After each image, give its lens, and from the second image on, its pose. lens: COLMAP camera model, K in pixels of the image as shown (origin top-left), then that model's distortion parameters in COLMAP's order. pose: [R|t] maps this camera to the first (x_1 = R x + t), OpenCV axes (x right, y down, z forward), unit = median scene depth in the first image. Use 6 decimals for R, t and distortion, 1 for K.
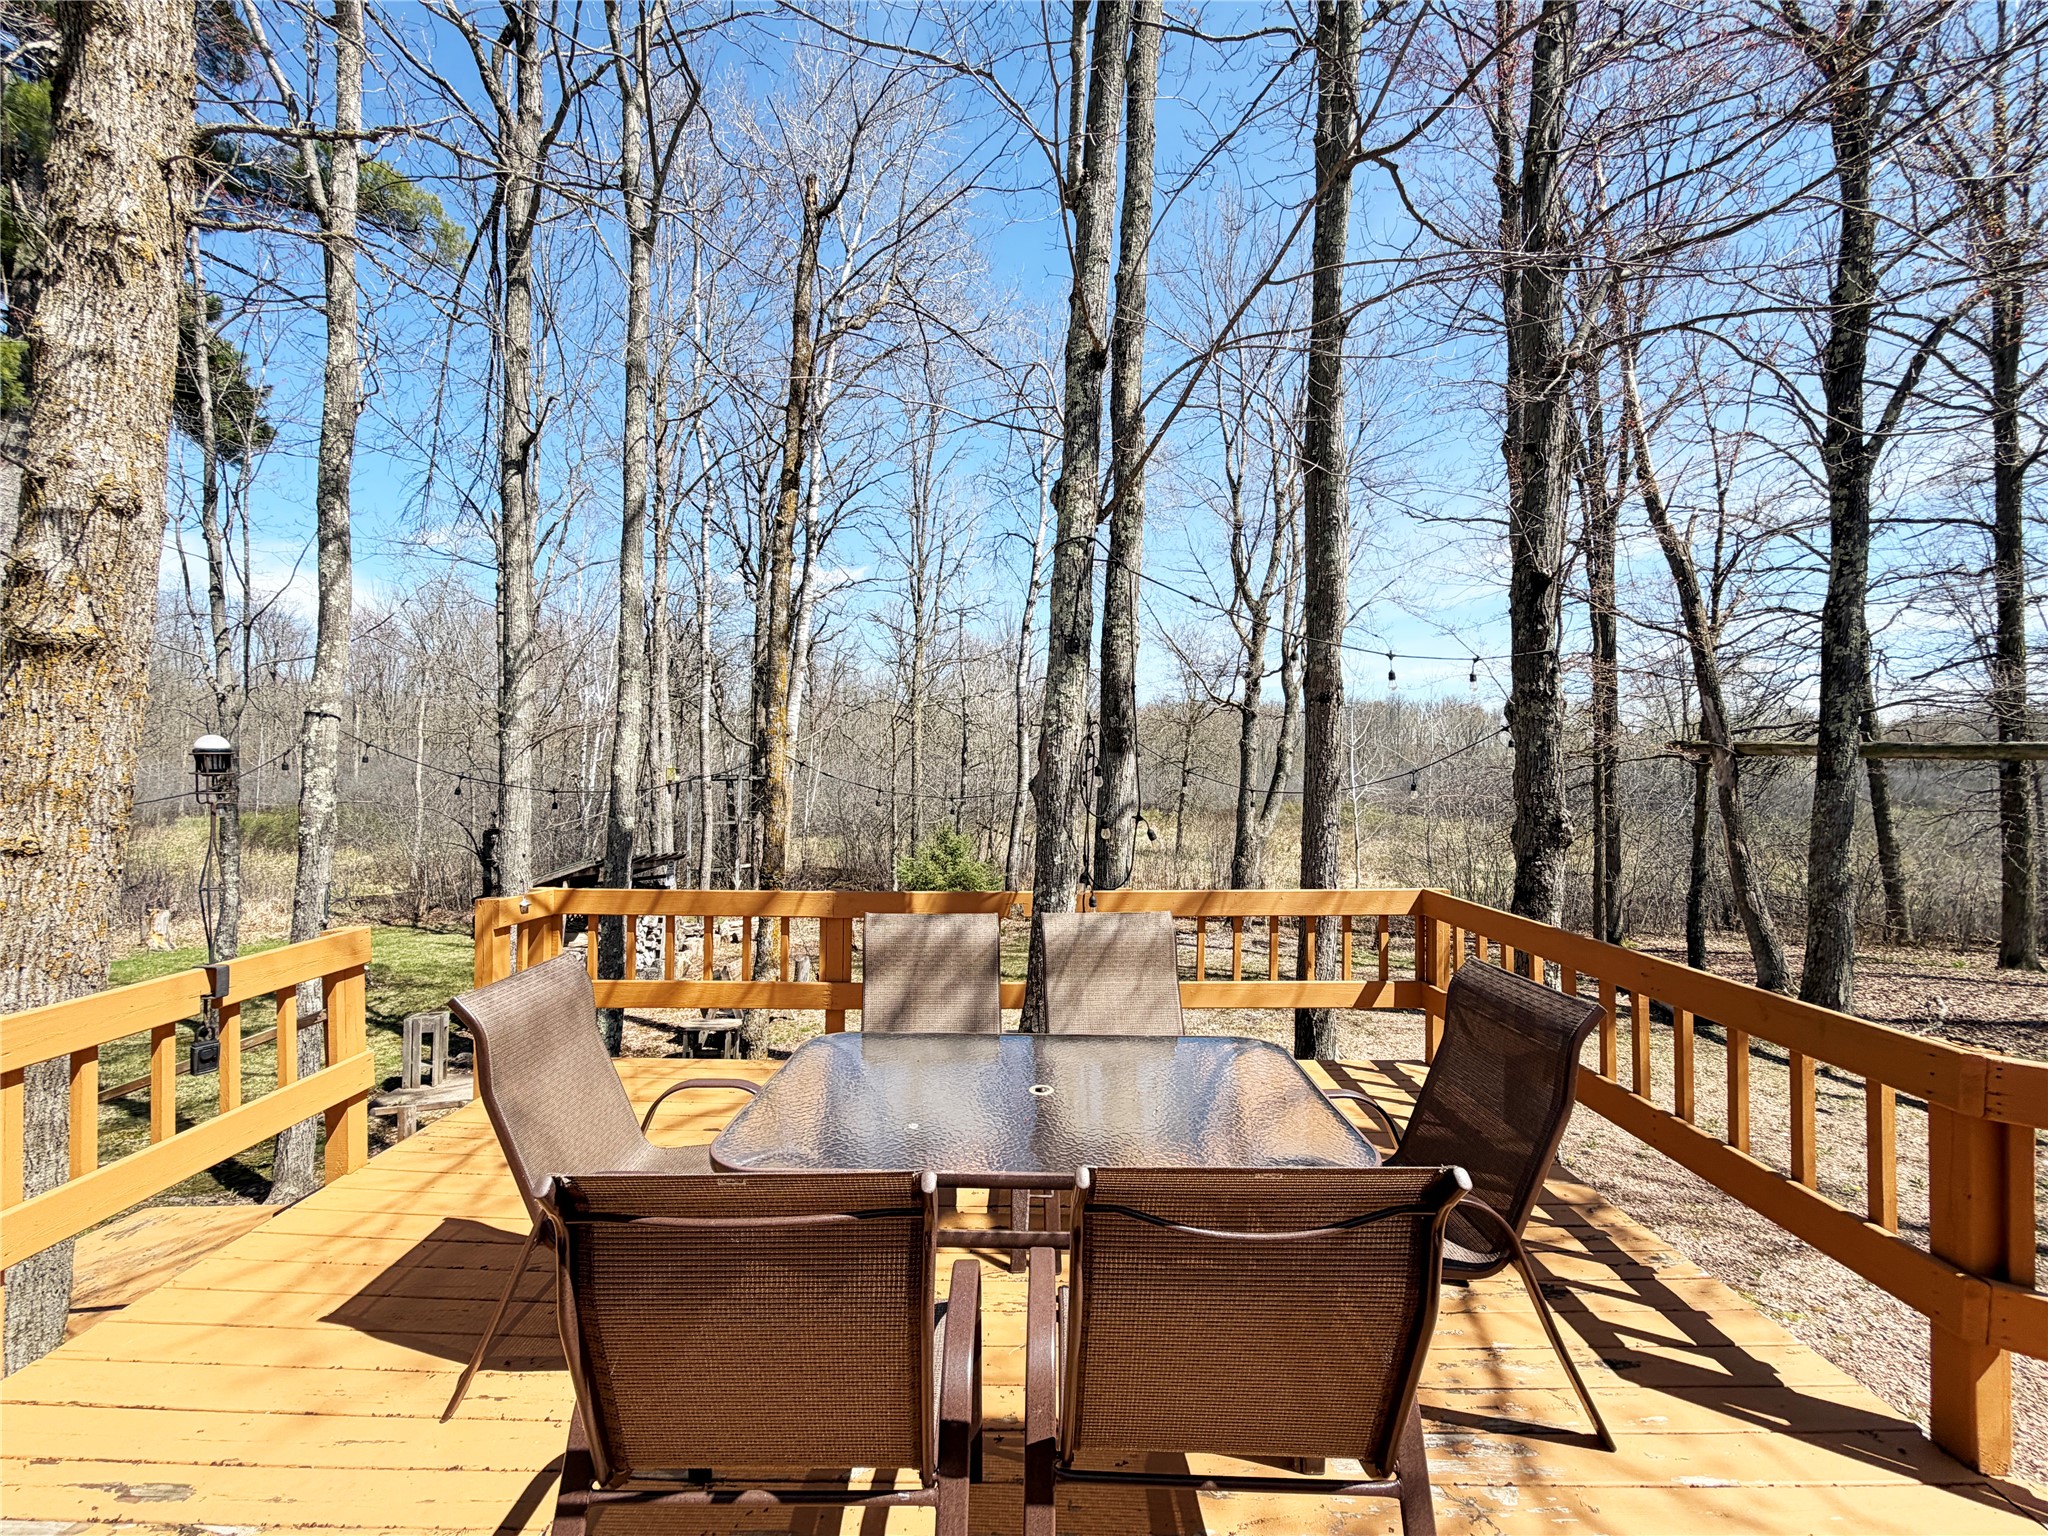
lens RADIAL K [[819.1, 0, 1020.3], [0, 819.1, 769.8], [0, 0, 1]] dist [-0.001174, -0.001194]
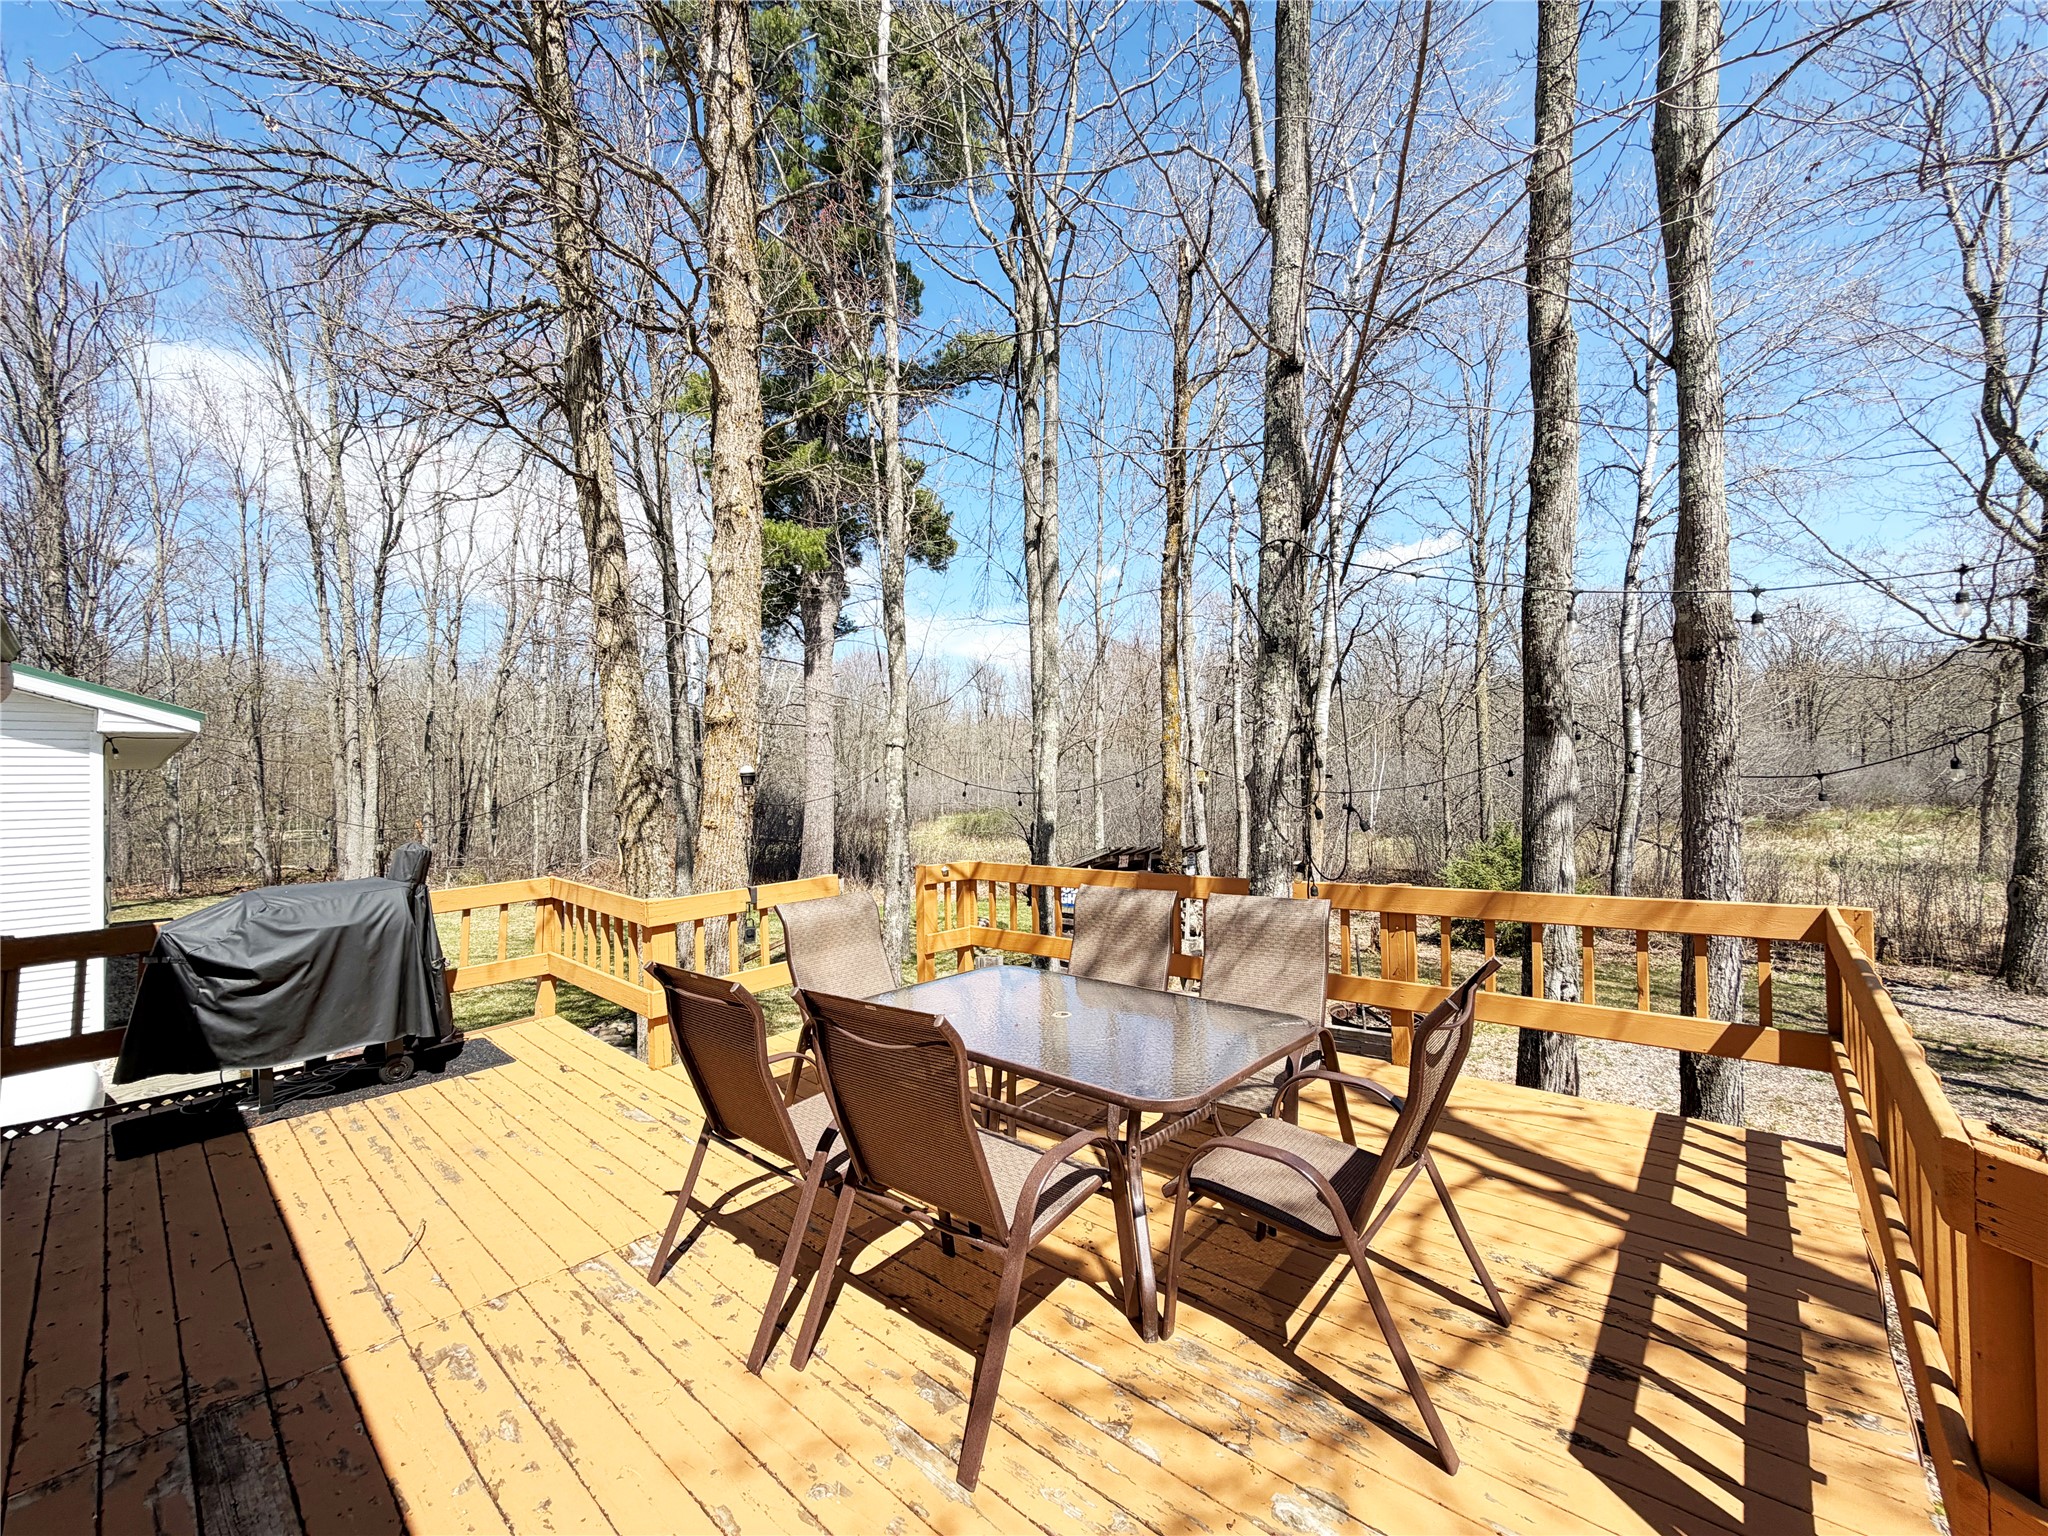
lens RADIAL K [[819.1, 0, 1012.0], [0, 819.1, 770.7], [0, 0, 1]] dist [-0.001174, -0.001194]
pose [[0.745651, -0.034702, -0.665432, 0.439414], [0.035438, 0.999295, -0.012402, 0.009212], [0.665394, -0.014334, 0.746355, -0.010047]]
